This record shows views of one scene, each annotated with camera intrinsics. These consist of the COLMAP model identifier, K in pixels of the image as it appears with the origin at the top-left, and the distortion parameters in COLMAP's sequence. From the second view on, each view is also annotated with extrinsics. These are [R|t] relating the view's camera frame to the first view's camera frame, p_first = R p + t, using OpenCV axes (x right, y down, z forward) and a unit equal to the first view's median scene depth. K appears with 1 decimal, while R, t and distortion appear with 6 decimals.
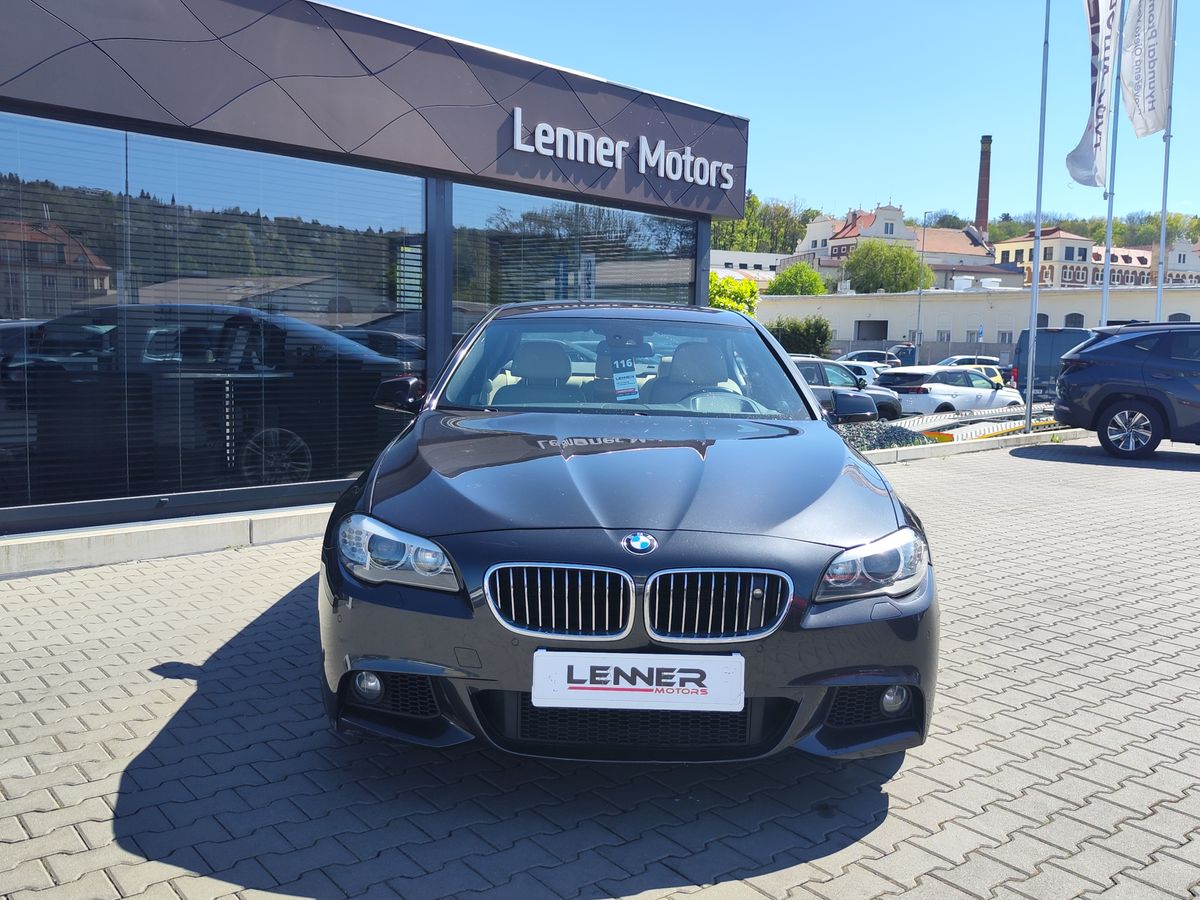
lens RADIAL K [[1117.1, 0, 599.4], [0, 1117.1, 429.7], [0, 0, 1]] dist [-0.006597, -0.010981]
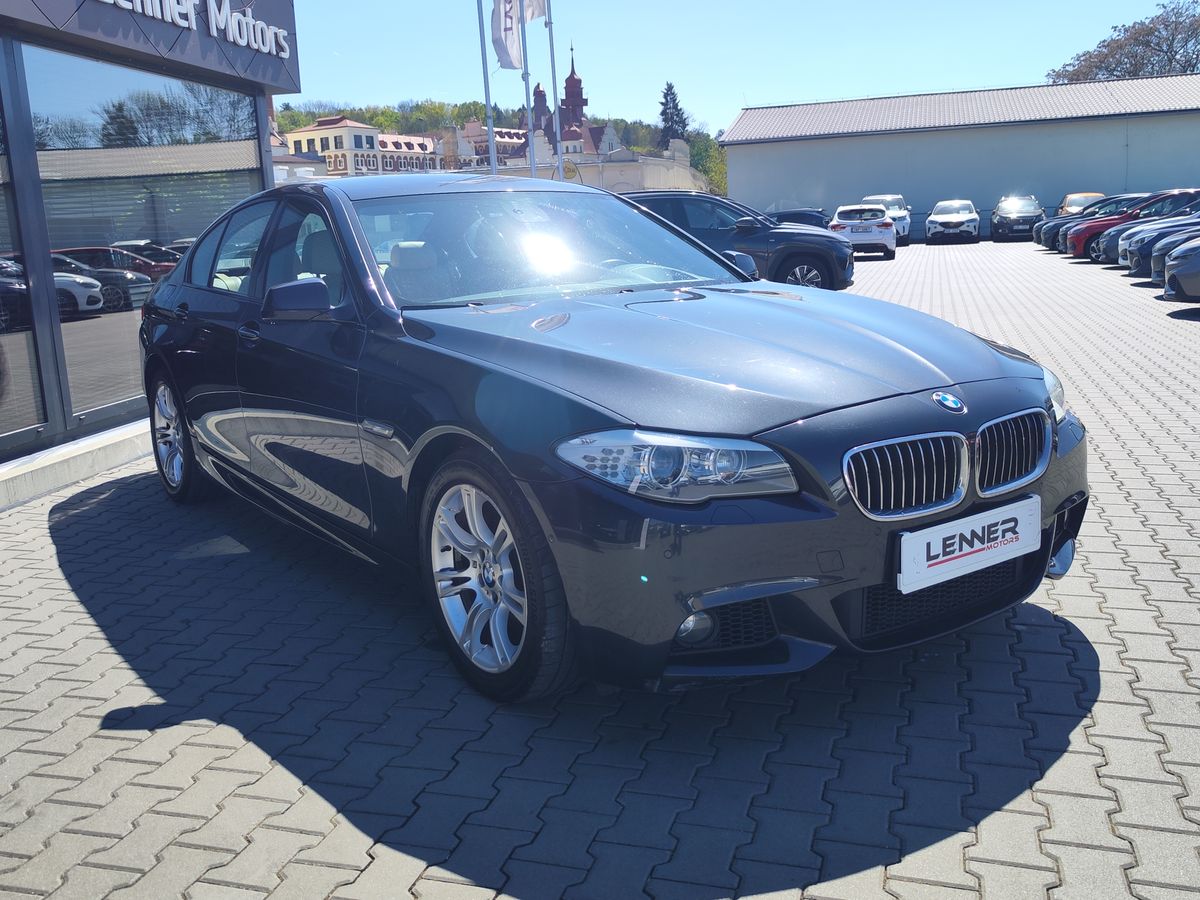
lens RADIAL K [[1117.1, 0, 599.4], [0, 1117.1, 429.7], [0, 0, 1]] dist [-0.006597, -0.010981]
pose [[0.815717, -0.164403, 0.554597, -0.246818], [0.112317, 0.985530, 0.126949, -0.010210], [-0.567443, -0.041263, 0.822378, 0.128701]]
